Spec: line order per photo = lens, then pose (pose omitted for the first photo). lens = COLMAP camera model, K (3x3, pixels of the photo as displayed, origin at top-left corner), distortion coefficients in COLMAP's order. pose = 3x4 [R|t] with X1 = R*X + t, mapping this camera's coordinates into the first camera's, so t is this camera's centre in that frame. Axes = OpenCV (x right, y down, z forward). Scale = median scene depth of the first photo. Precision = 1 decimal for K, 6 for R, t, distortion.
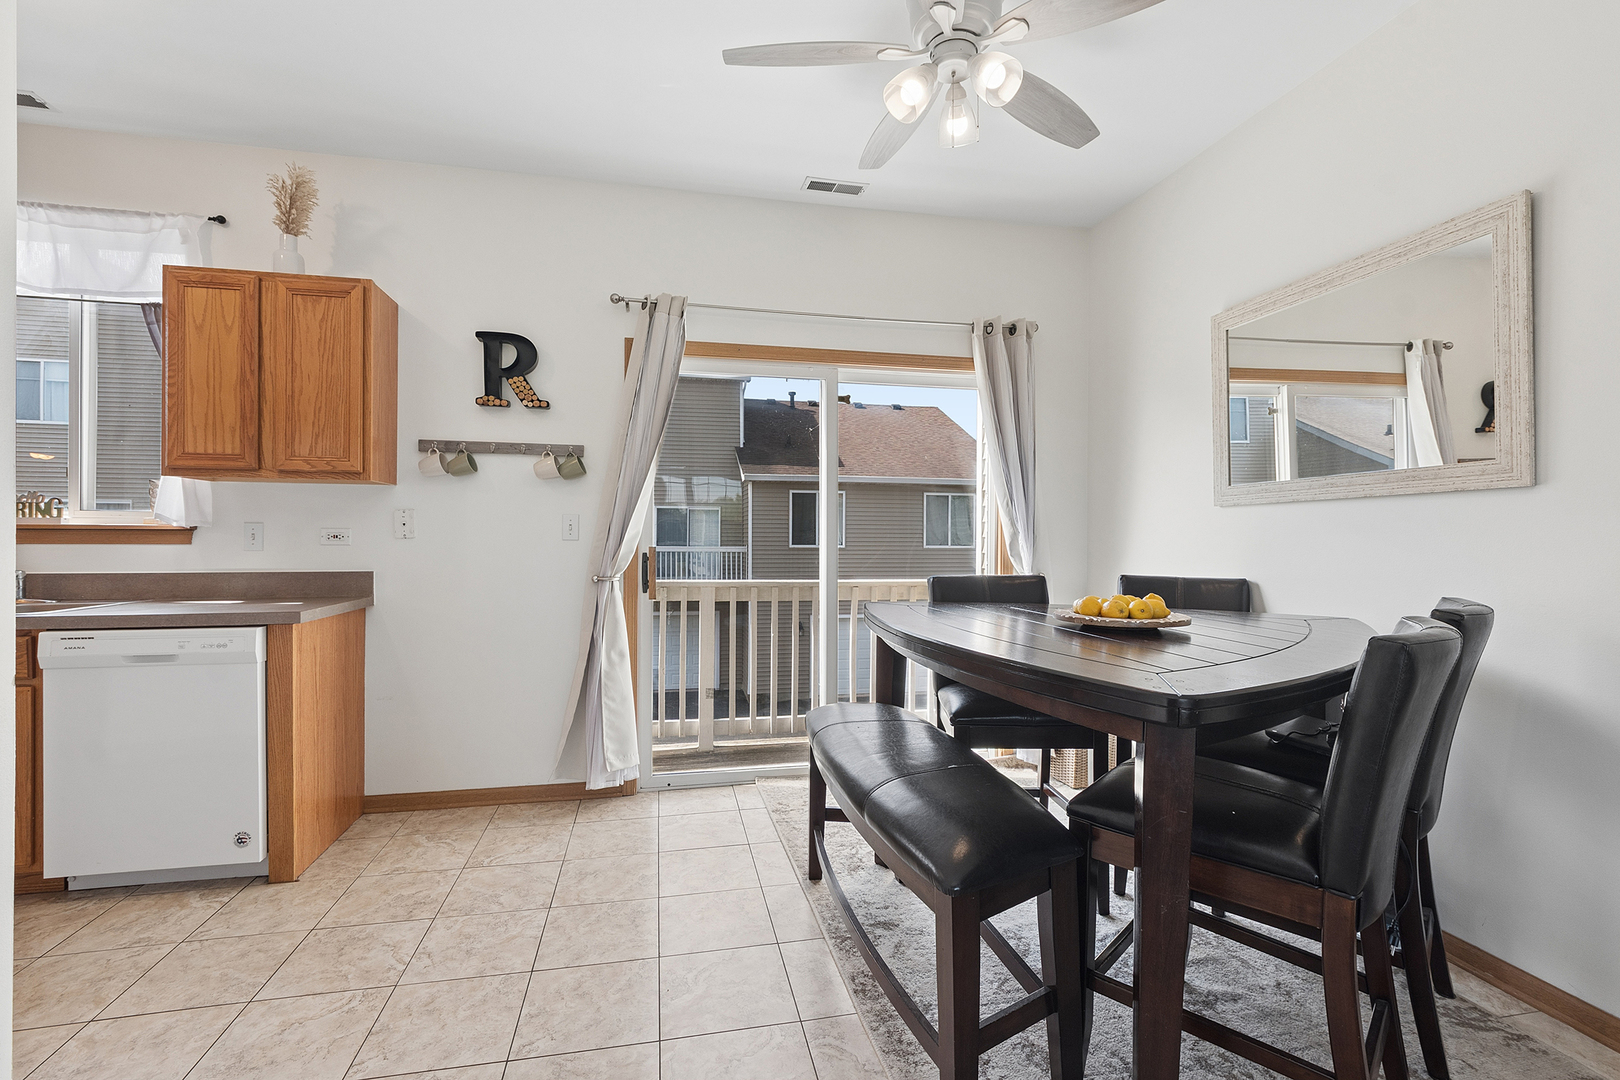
lens RADIAL K [[724.3, 0, 809.3], [0, 724.3, 526.4], [0, 0, 1]] dist [-0.001283, -0.000488]
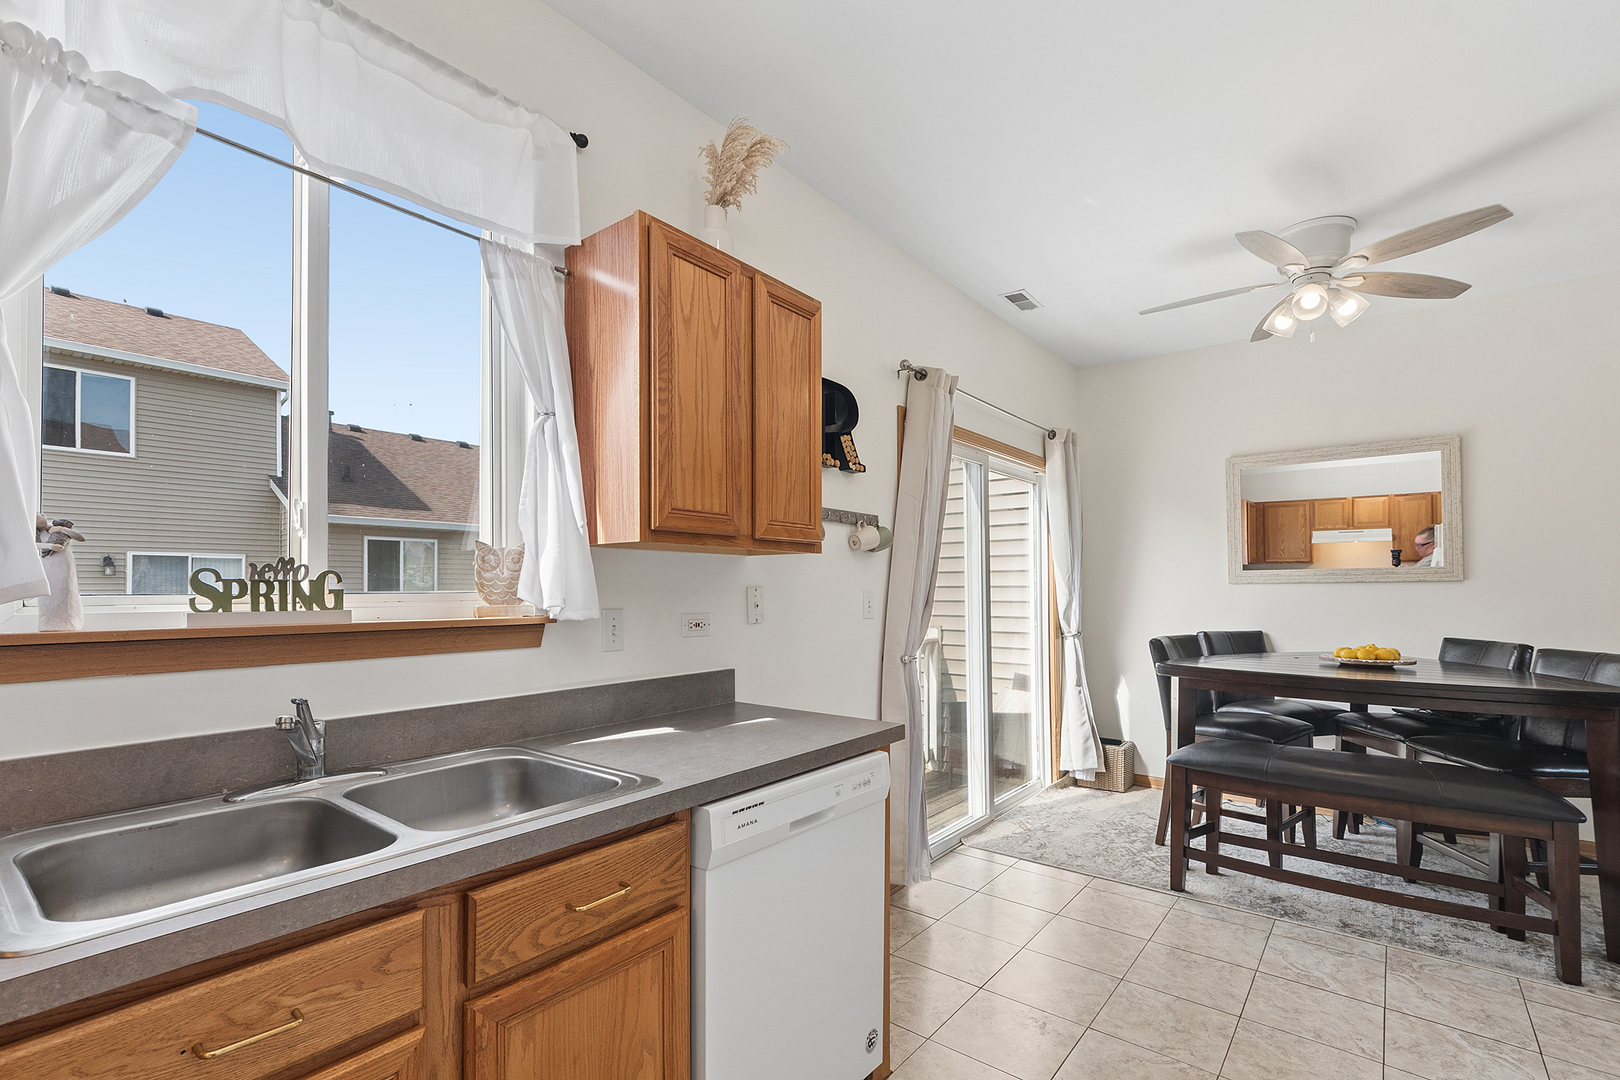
lens RADIAL K [[733.0, 0, 832.4], [0, 733.0, 566.1], [0, 0, 1]] dist [0.001185, -0.000010]
pose [[0.761332, 0.014946, 0.648190, -1.072615], [-0.005744, 0.999851, -0.016309, -0.035431], [-0.648337, 0.008693, 0.761304, 0.364427]]
